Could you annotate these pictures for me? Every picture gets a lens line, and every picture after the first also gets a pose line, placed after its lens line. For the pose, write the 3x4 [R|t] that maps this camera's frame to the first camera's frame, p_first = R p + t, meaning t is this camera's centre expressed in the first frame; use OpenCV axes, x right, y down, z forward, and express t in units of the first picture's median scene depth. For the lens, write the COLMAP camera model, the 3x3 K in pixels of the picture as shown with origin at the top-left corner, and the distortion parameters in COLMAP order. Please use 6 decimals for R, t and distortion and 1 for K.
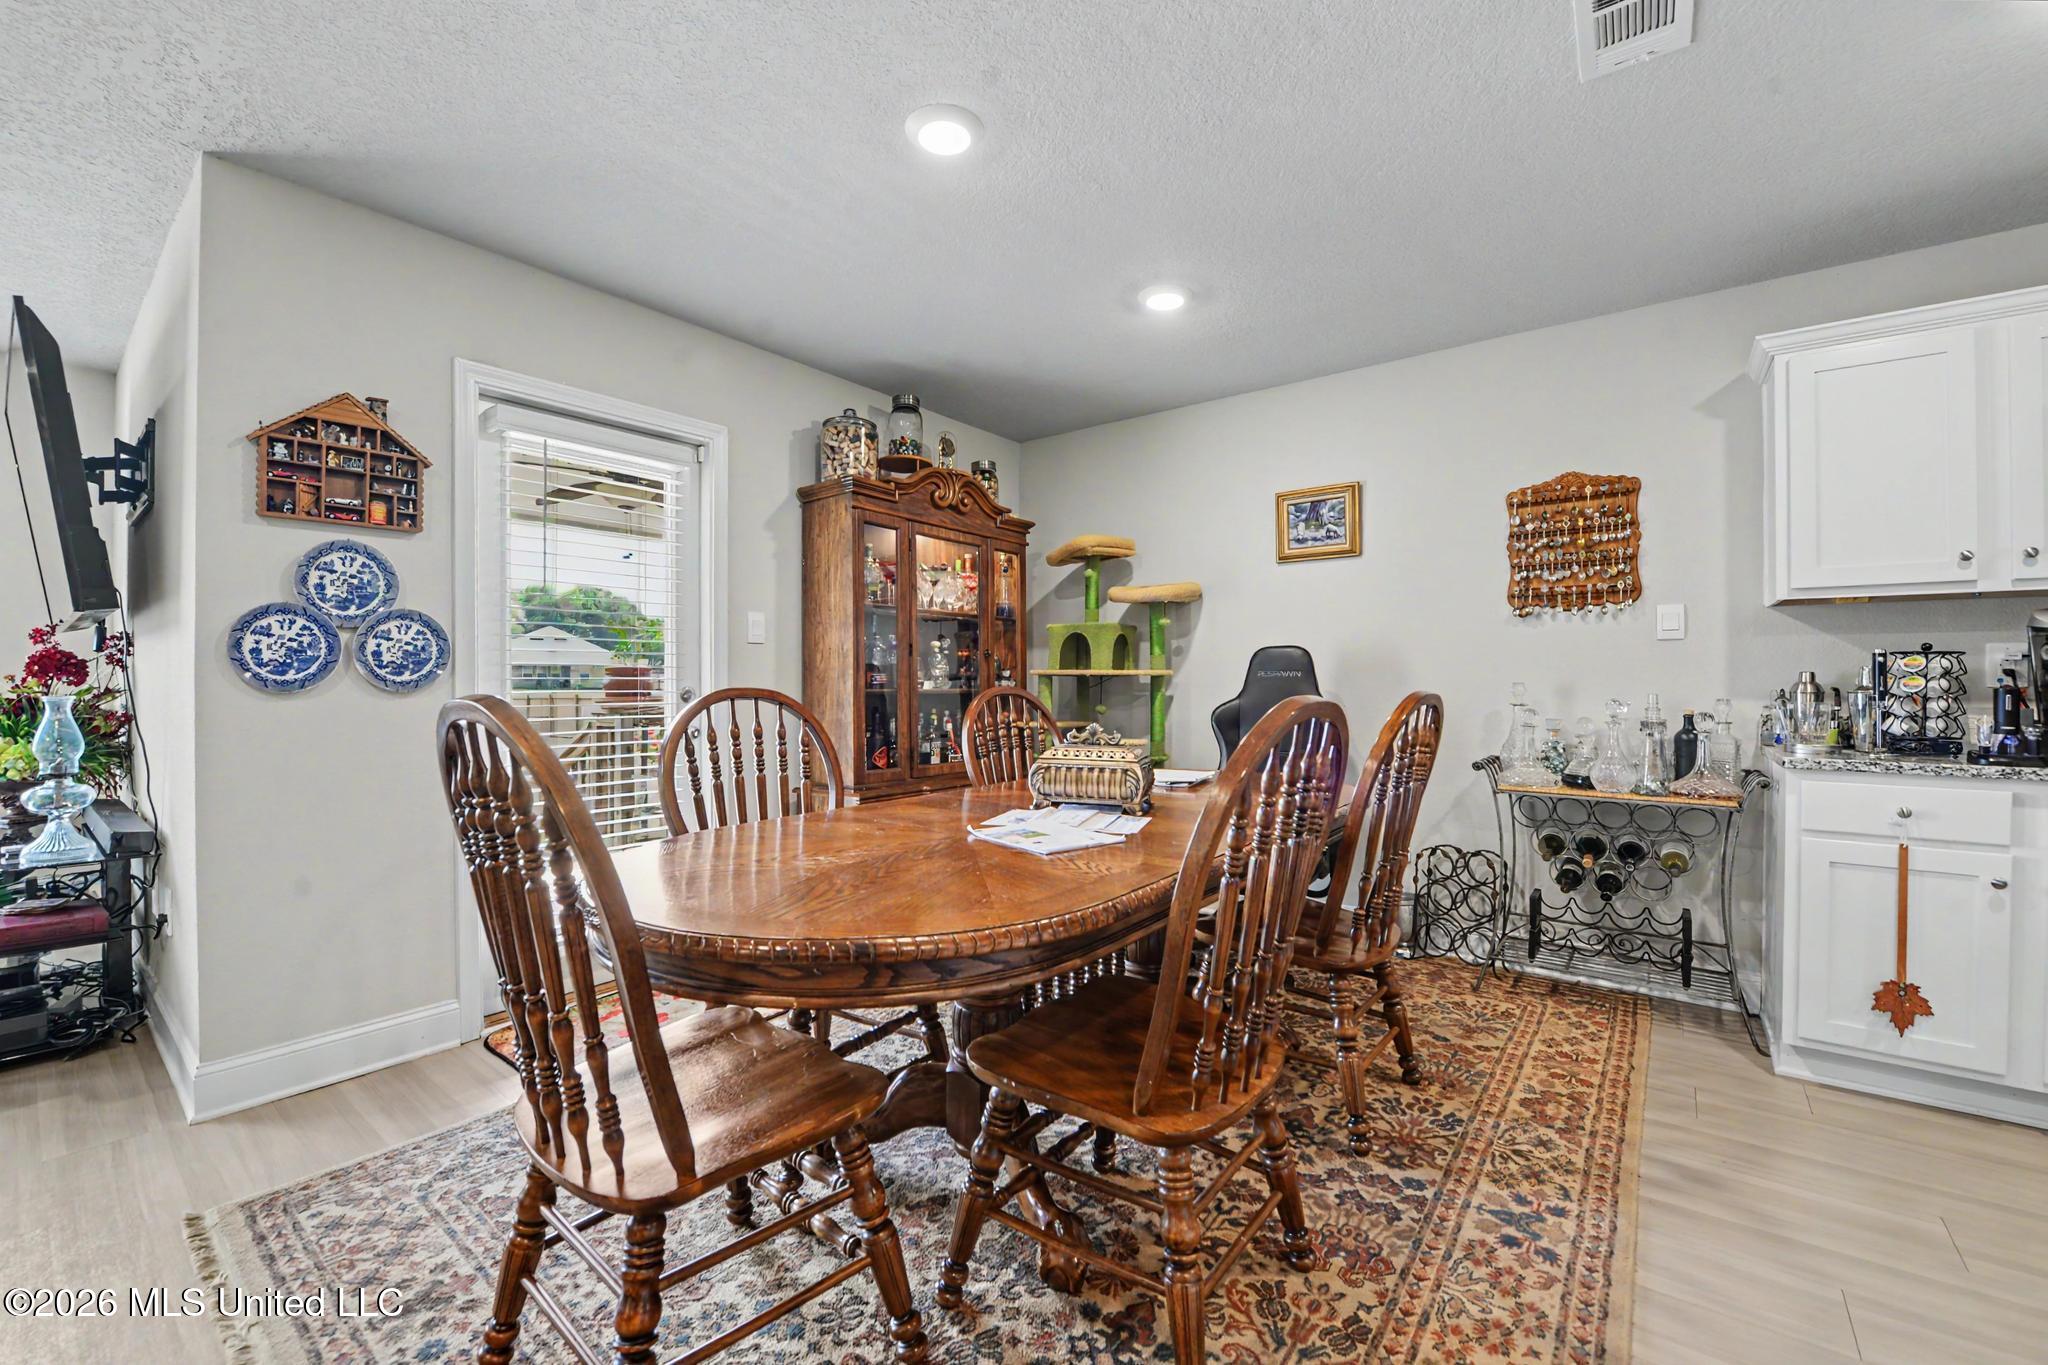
lens RADIAL K [[831.3, 0, 1008.7], [0, 831.3, 681.8], [0, 0, 1]] dist [-0.019074, -0.001542]
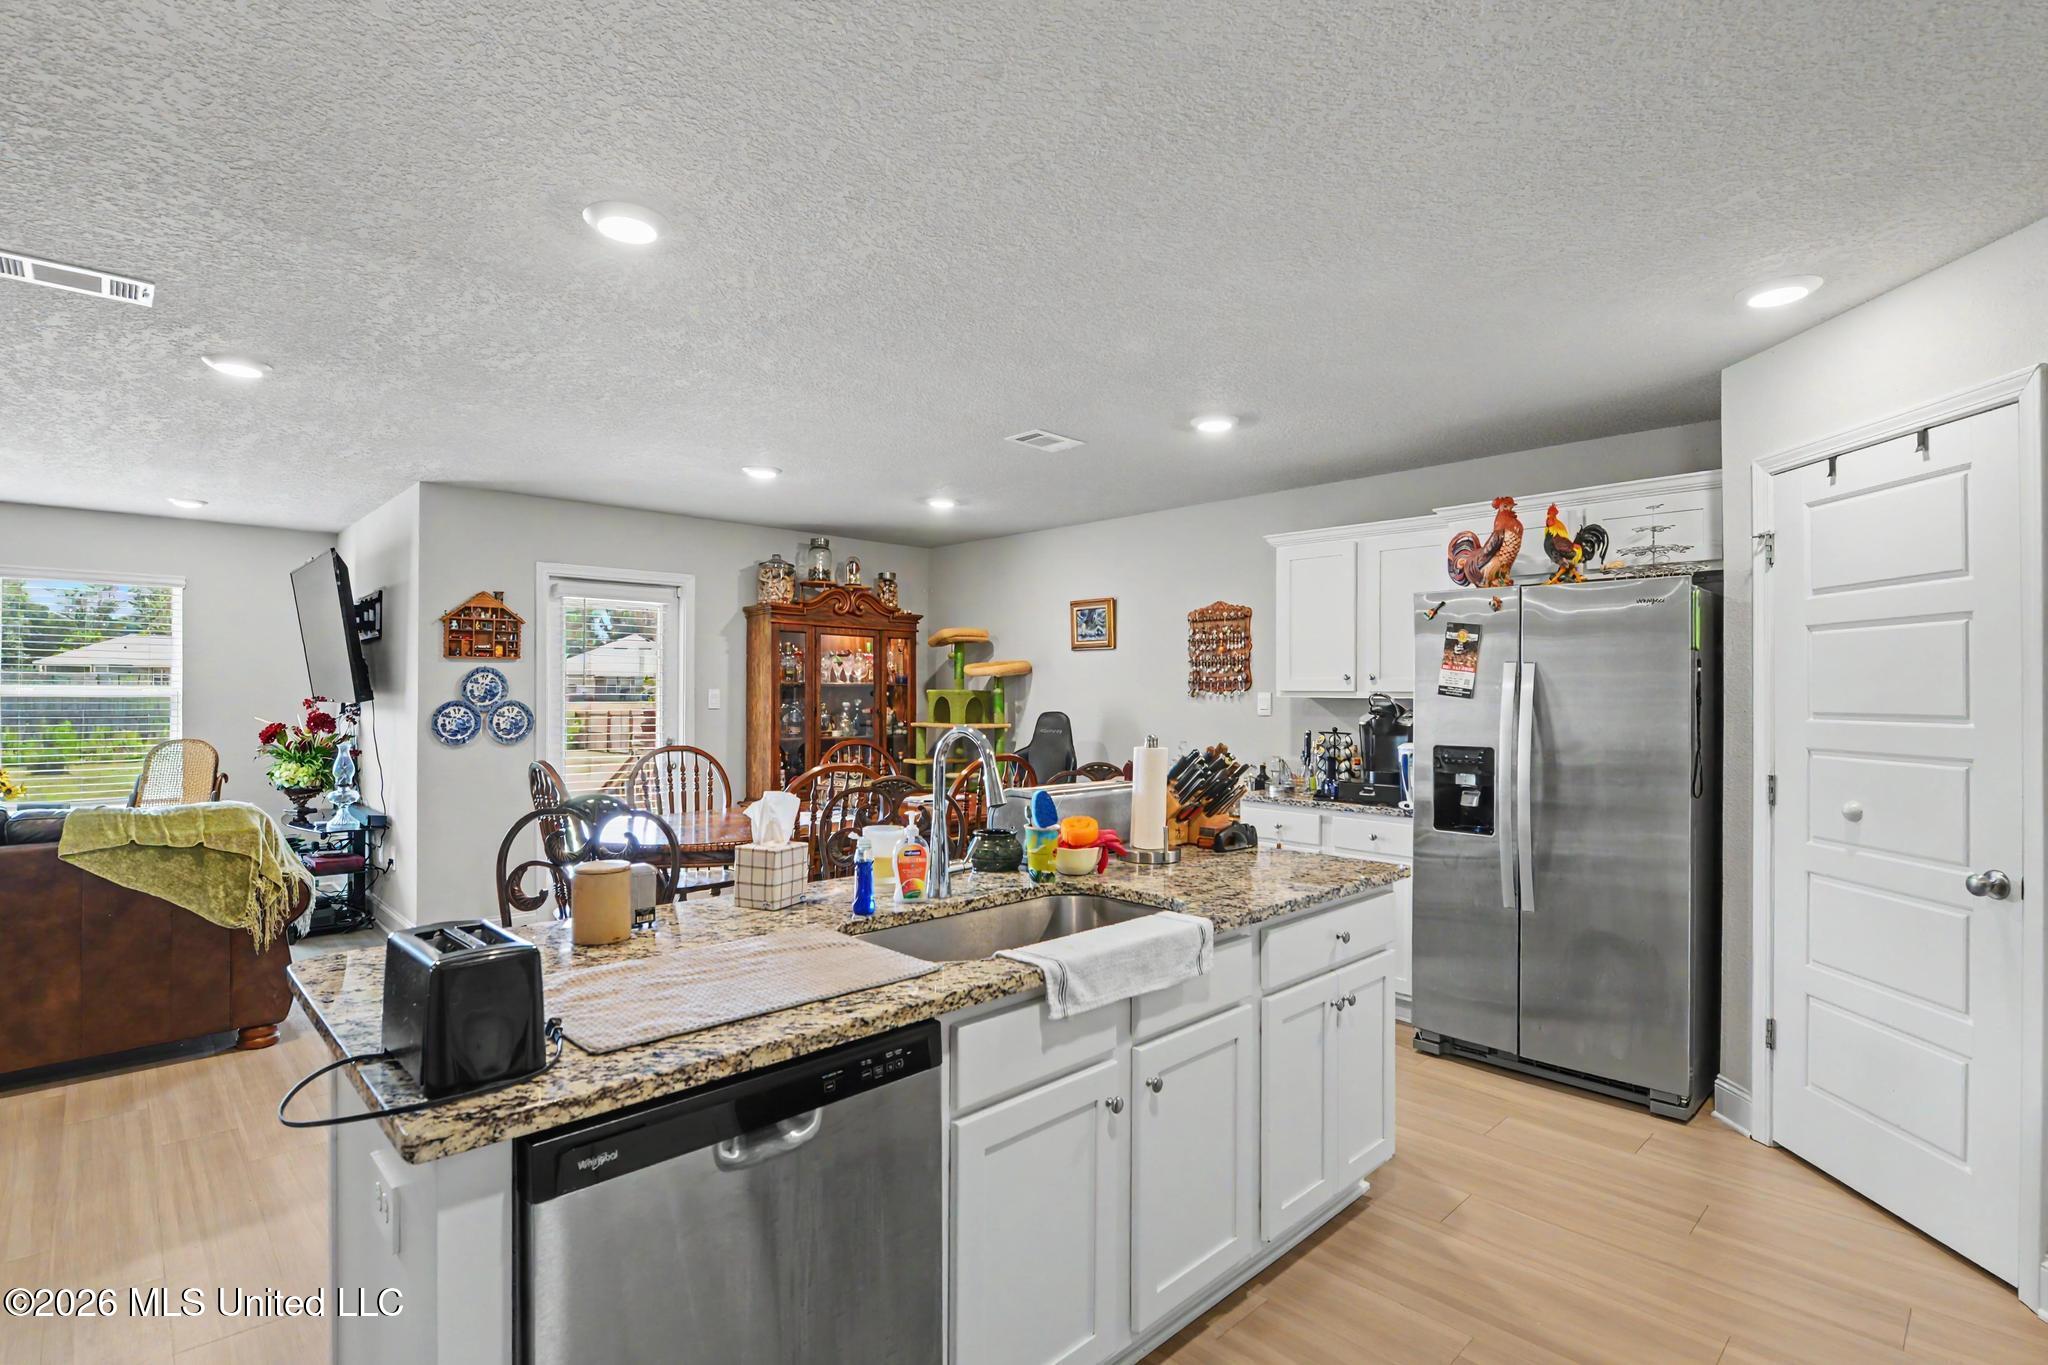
lens RADIAL K [[974.9, 0, 1005.2], [0, 974.9, 687.0], [0, 0, 1]] dist [-0.007545, -0.002278]
pose [[0.989068, 0.003722, -0.147413, 0.674646], [-0.004695, 0.999969, -0.006256, -0.102920], [0.147385, 0.006880, 0.989055, -0.981921]]
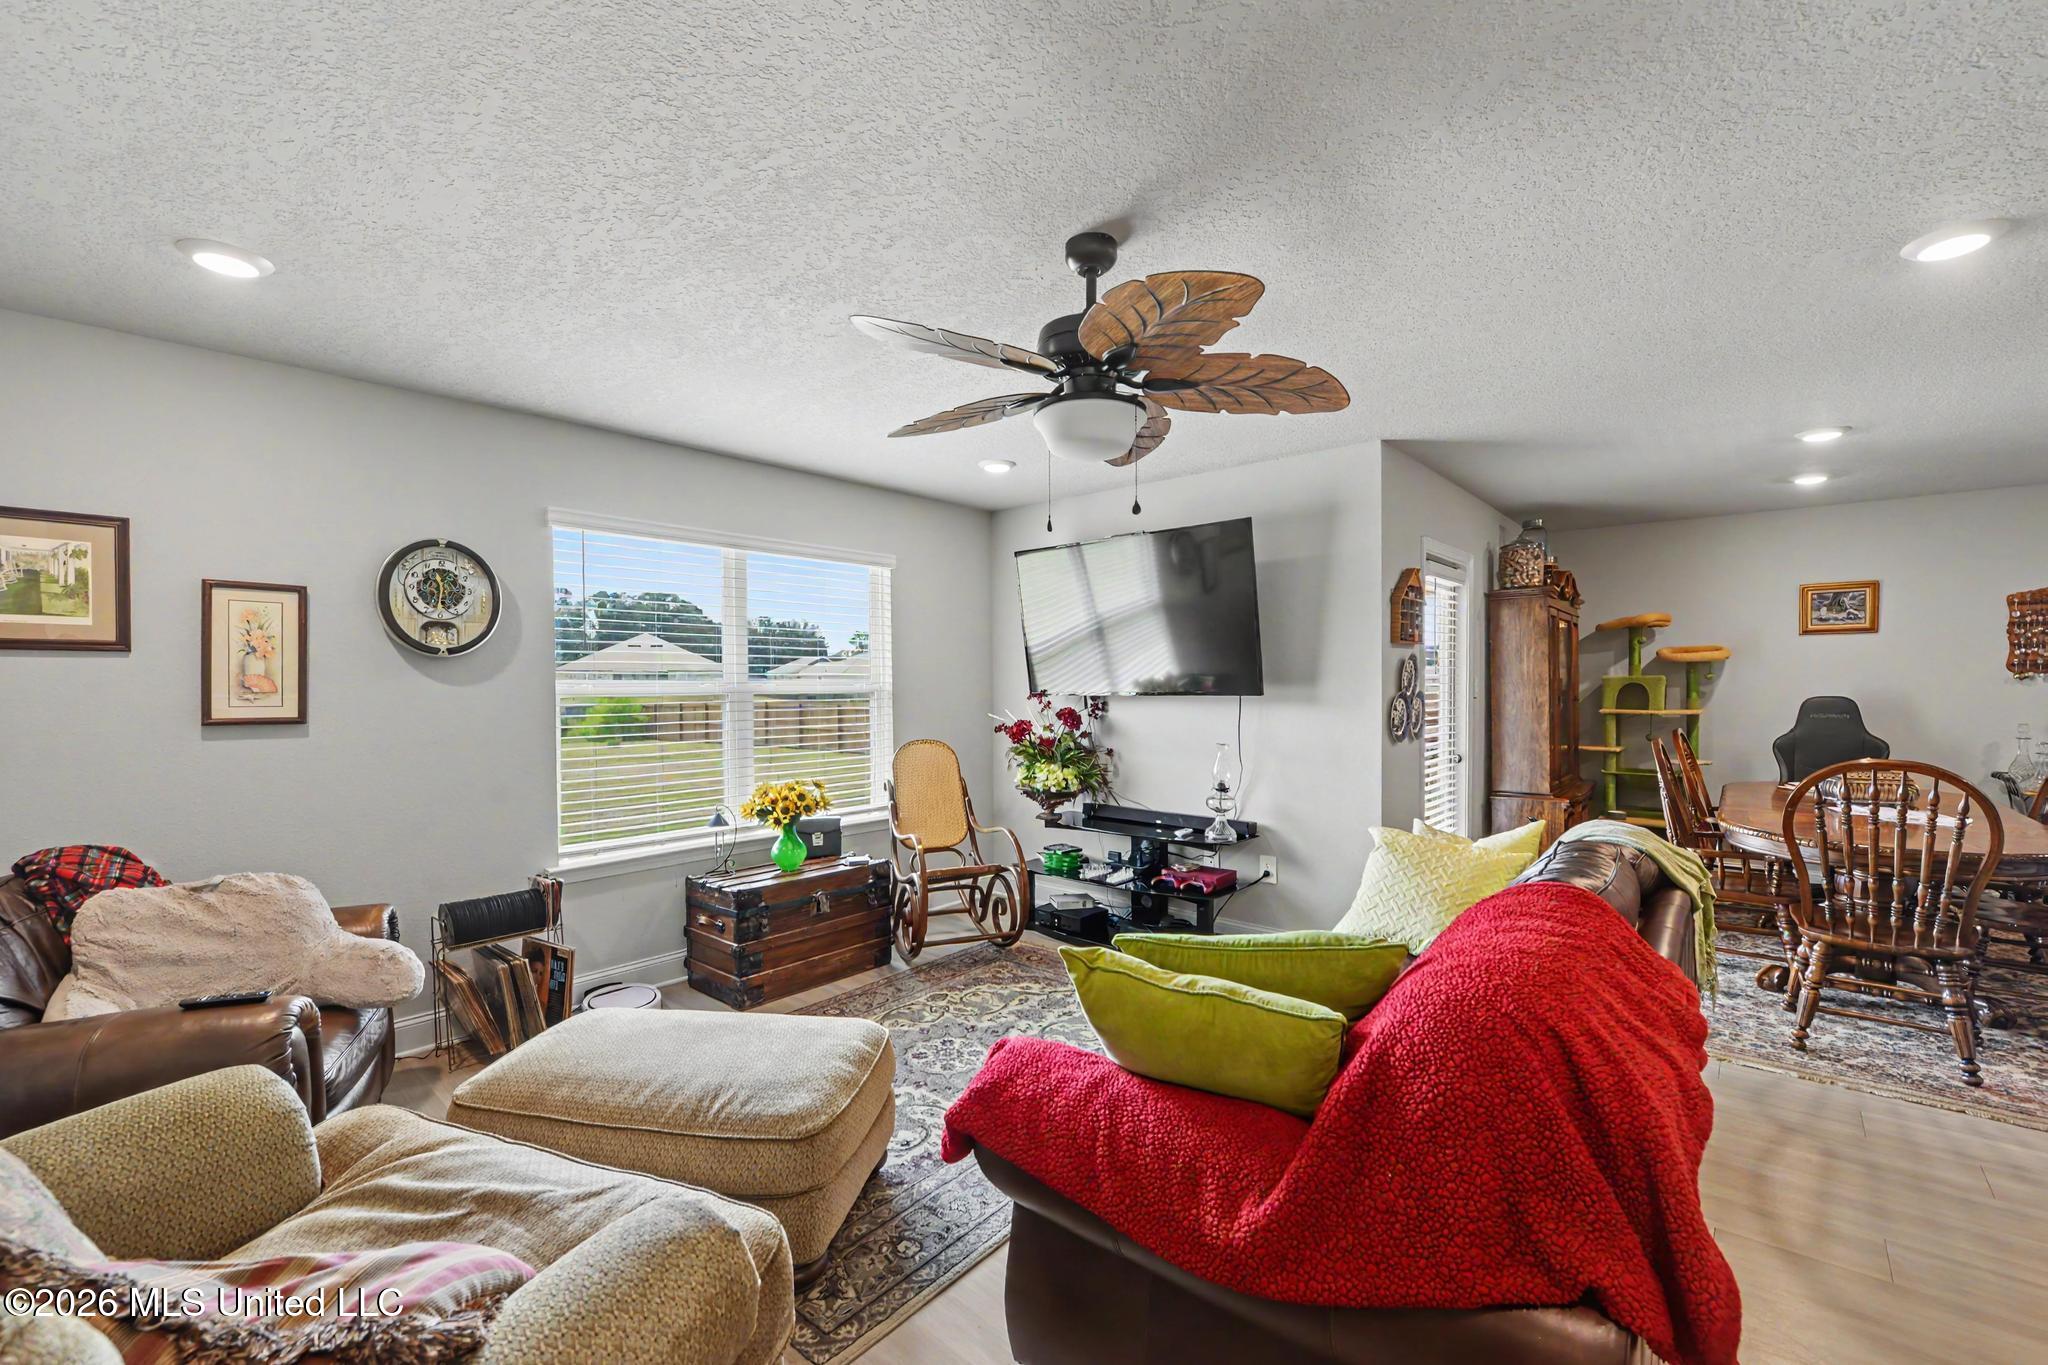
lens RADIAL K [[831.3, 0, 1007.5], [0, 831.3, 701.5], [0, 0, 1]] dist [-0.019074, -0.001542]
pose [[0.997932, -0.004566, -0.064122, -1.373656], [0.006110, 0.999695, 0.023909, -0.104331], [0.063993, -0.024251, 0.997656, -0.695246]]
